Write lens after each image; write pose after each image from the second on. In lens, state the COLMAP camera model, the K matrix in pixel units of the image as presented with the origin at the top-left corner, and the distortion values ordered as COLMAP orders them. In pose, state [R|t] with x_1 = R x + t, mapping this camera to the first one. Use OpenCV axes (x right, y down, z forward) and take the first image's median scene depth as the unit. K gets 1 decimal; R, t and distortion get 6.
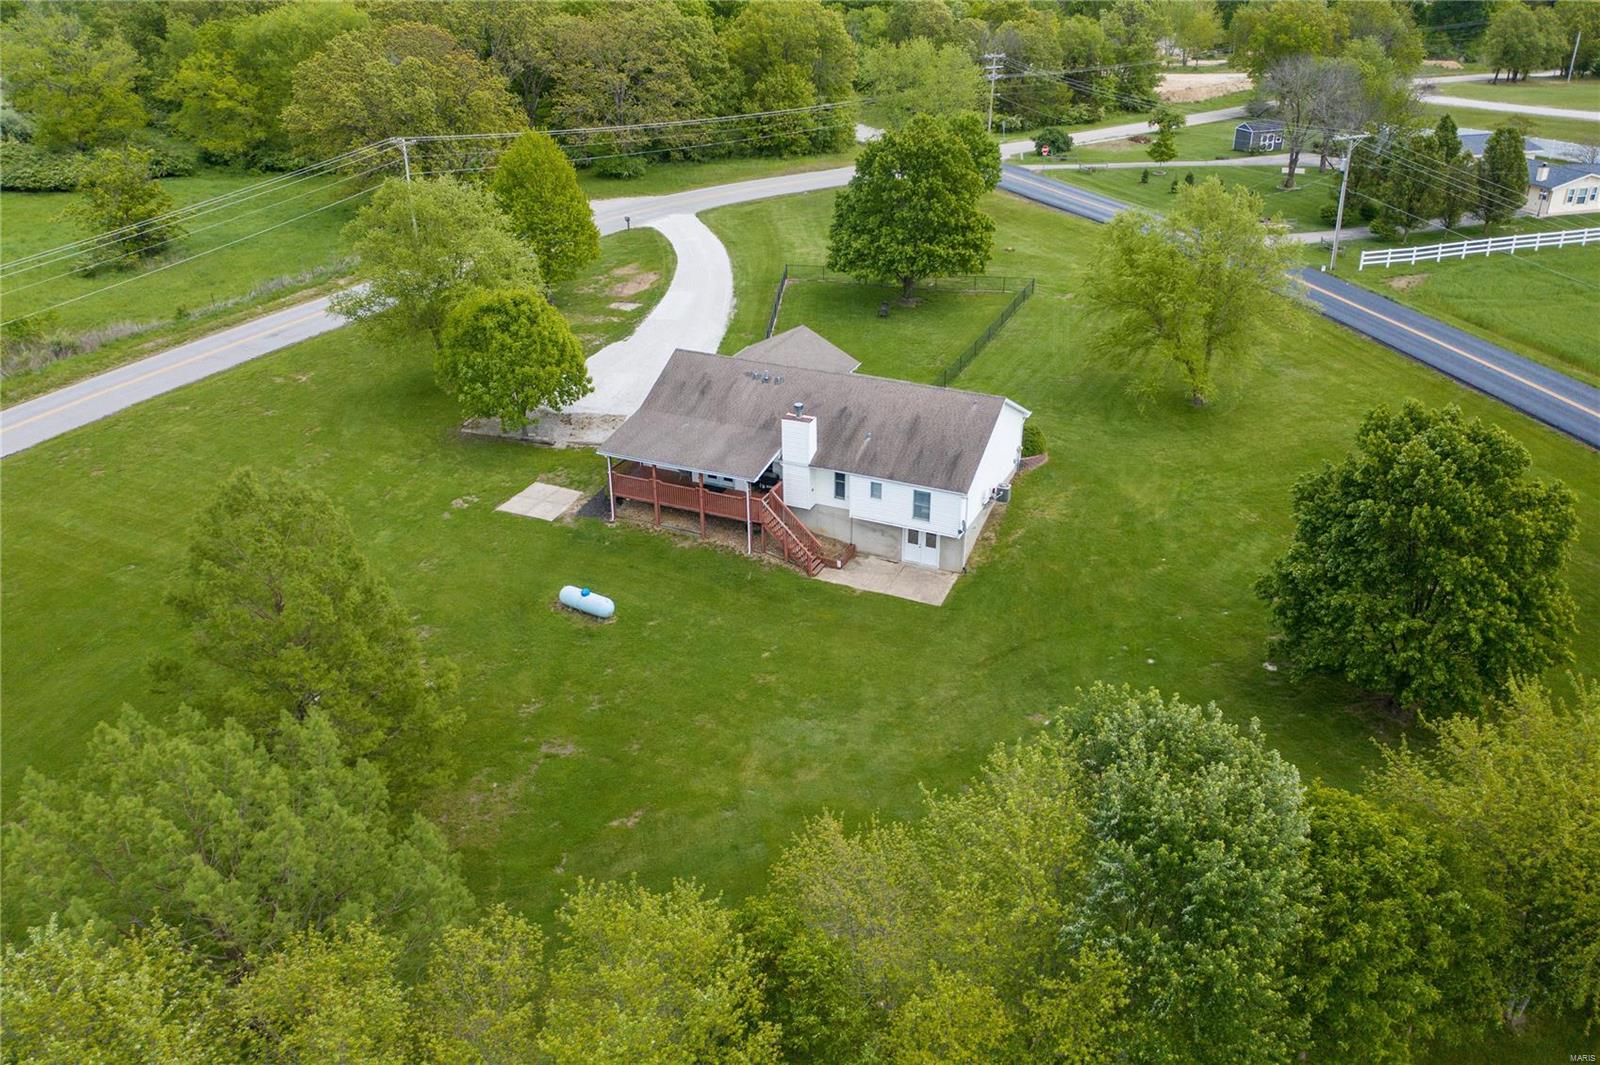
lens RADIAL K [[1246.8, 0, 797.9], [0, 1246.8, 533.9], [0, 0, 1]] dist [-0.020772, 0.007426]
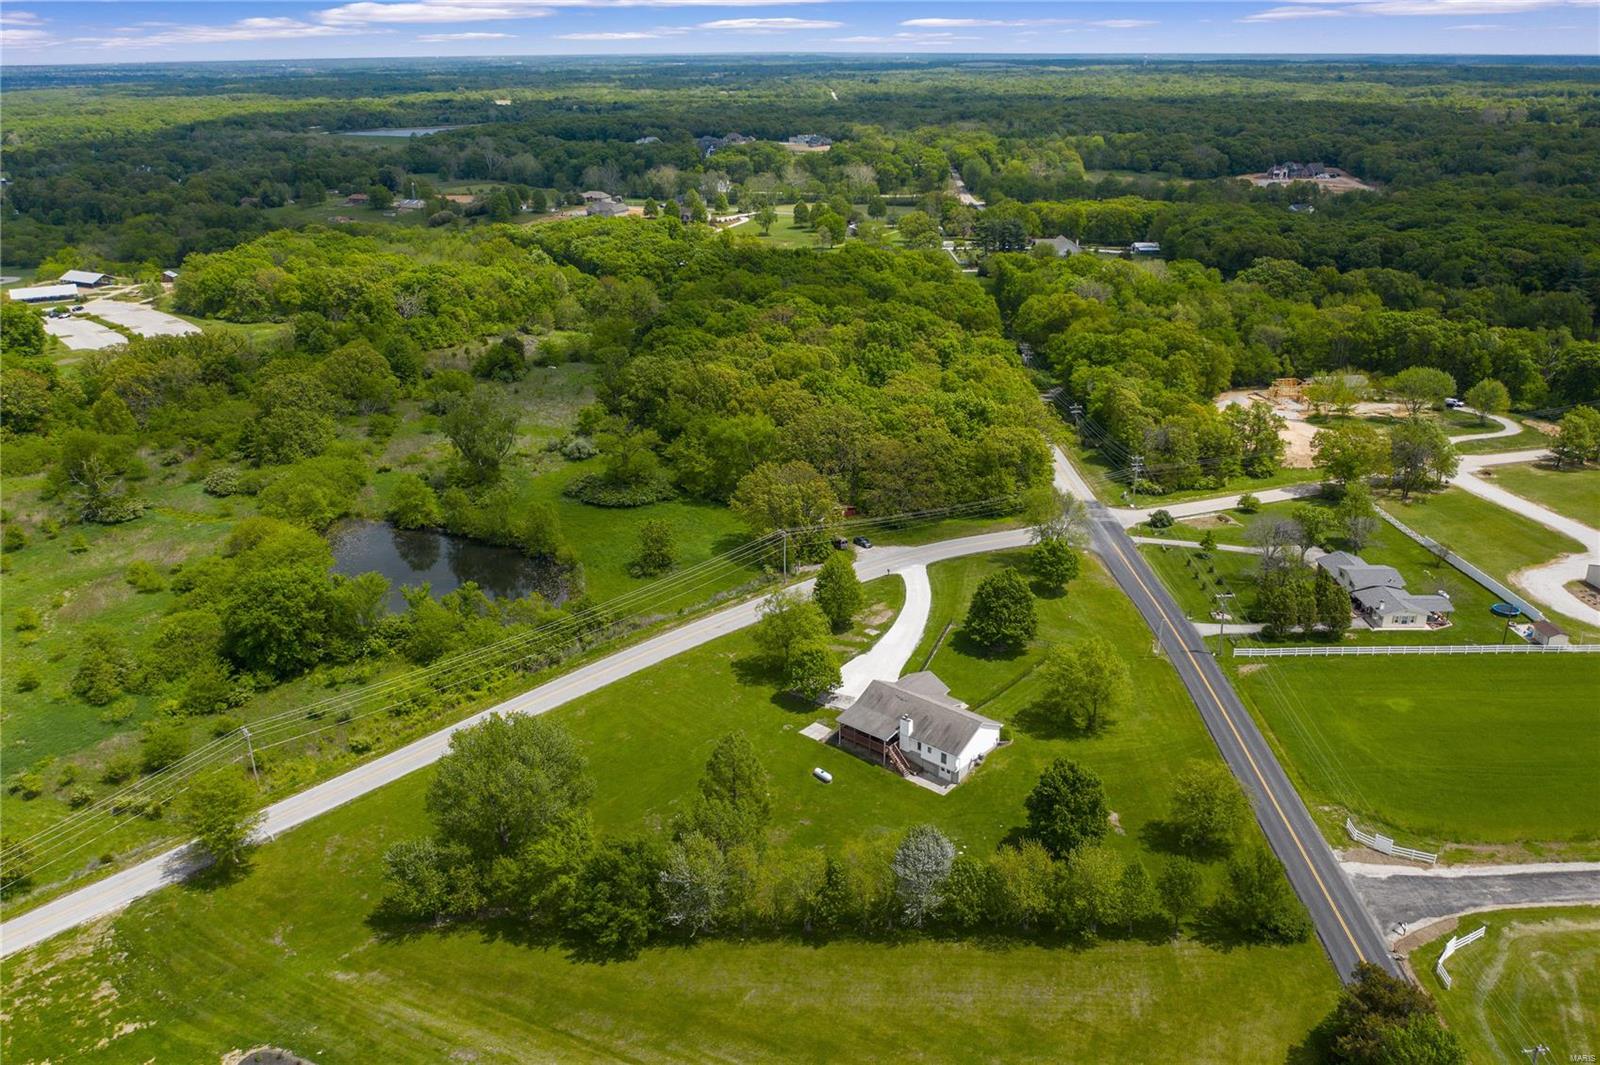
lens RADIAL K [[1246.8, 0, 800.9], [0, 1246.8, 533.6], [0, 0, 1]] dist [-0.020772, 0.007426]
pose [[0.958579, 0.104792, -0.264848, 0.323309], [-0.131092, 0.987838, -0.083615, -0.165481], [0.252865, 0.114872, 0.960658, -1.228192]]
